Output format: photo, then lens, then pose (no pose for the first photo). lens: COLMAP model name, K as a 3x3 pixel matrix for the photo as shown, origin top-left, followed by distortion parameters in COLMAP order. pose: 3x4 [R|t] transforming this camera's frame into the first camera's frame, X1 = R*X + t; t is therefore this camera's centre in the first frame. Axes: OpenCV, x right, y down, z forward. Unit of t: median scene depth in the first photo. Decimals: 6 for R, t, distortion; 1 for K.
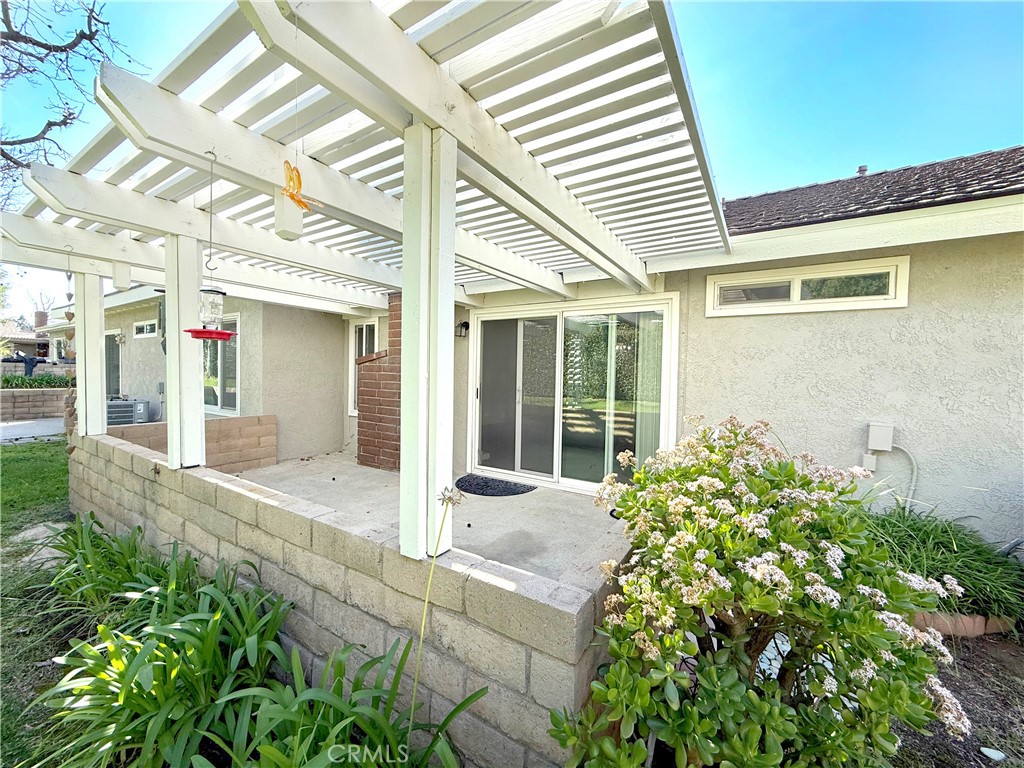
lens RADIAL K [[406.3, 0, 508.7], [0, 406.3, 386.6], [0, 0, 1]] dist [0.002068, 0.000436]
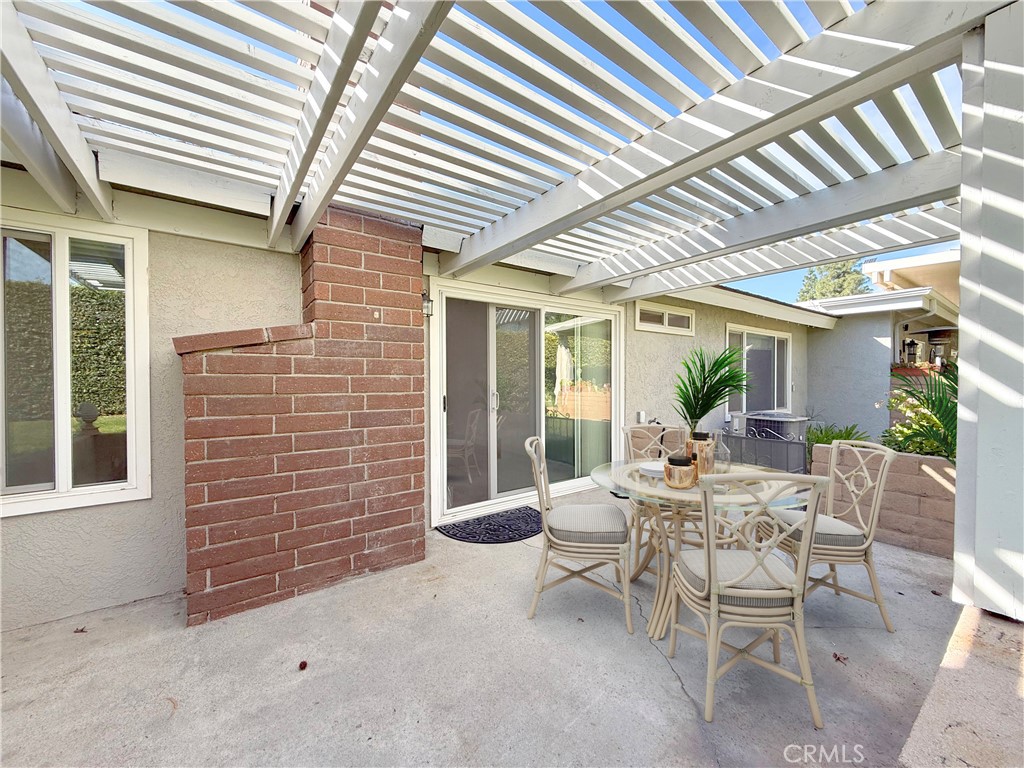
lens RADIAL K [[406.3, 0, 508.7], [0, 406.3, 386.6], [0, 0, 1]] dist [0.002068, 0.000436]
pose [[0.355671, -0.038844, 0.933804, -0.697879], [0.036842, 0.998942, 0.027521, -0.026632], [-0.933885, 0.024615, 0.356725, 0.690310]]
